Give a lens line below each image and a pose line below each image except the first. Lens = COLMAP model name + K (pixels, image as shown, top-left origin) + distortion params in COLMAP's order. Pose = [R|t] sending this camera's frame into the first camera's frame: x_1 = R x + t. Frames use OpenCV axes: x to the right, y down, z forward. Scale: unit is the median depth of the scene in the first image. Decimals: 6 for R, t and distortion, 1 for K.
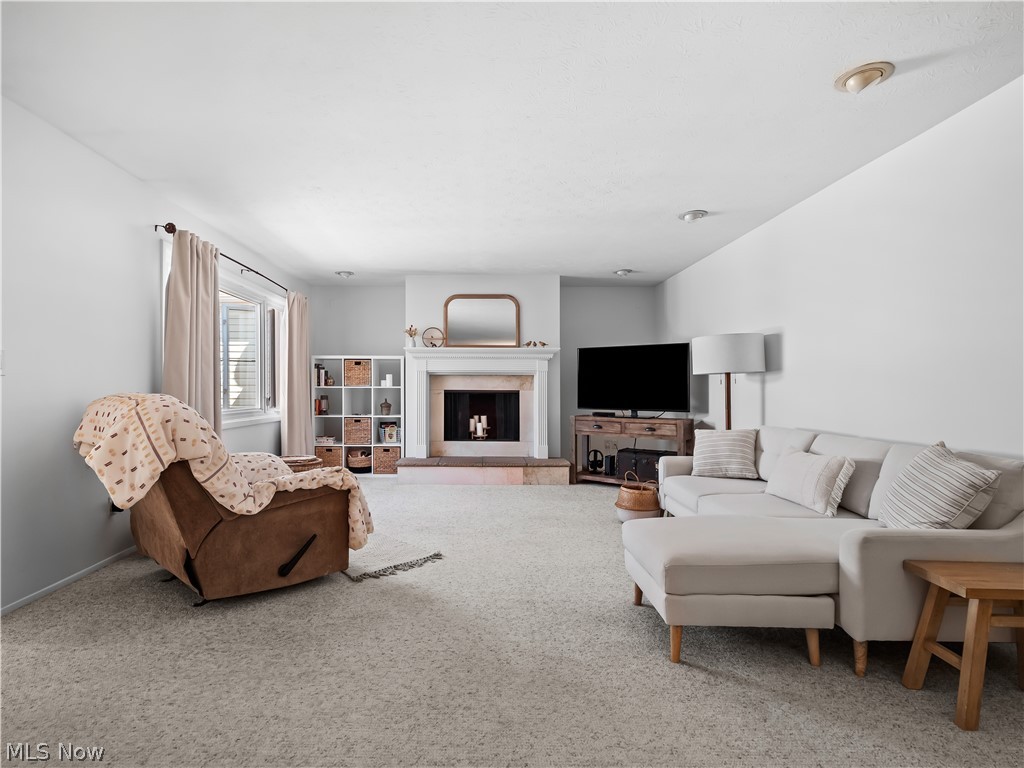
lens RADIAL K [[516.2, 0, 474.6], [0, 516.2, 386.9], [0, 0, 1]] dist [-0.000462, -0.000673]
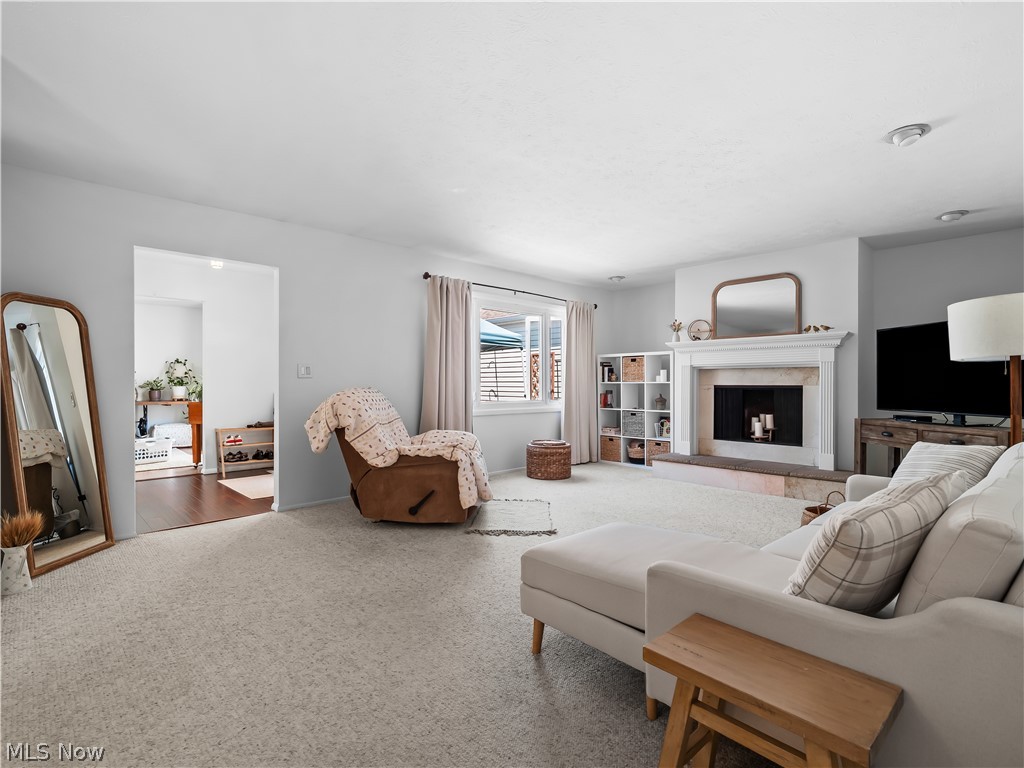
lens RADIAL K [[510.6, 0, 512.0], [0, 510.6, 384.0], [0, 0, 1]] dist [0.006285, 0.000449]
pose [[0.696373, -0.003005, -0.717673, 0.361896], [0.005445, 0.999985, 0.001096, 0.000924], [0.717659, -0.004671, 0.696379, 0.090550]]
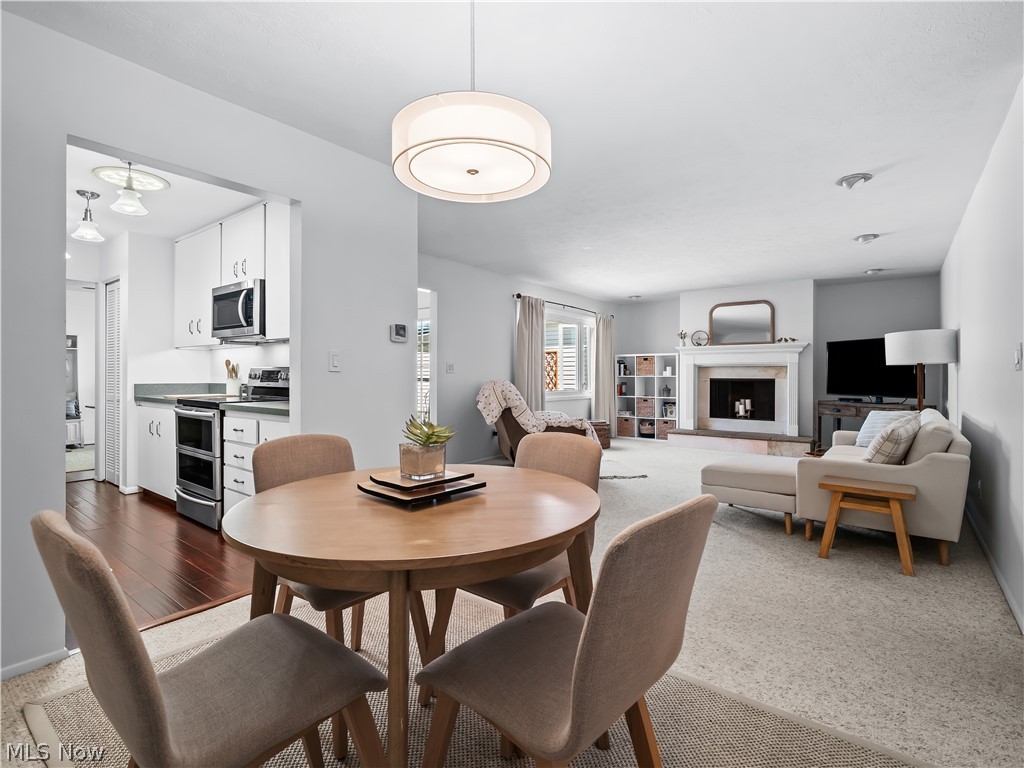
lens RADIAL K [[501.9, 0, 510.3], [0, 501.9, 377.5], [0, 0, 1]] dist [0.002861, -0.000038]
pose [[0.796224, -0.000729, -0.605002, 0.311900], [0.003567, 0.999988, 0.003489, -0.002499], [0.604992, -0.004935, 0.796216, -0.312572]]
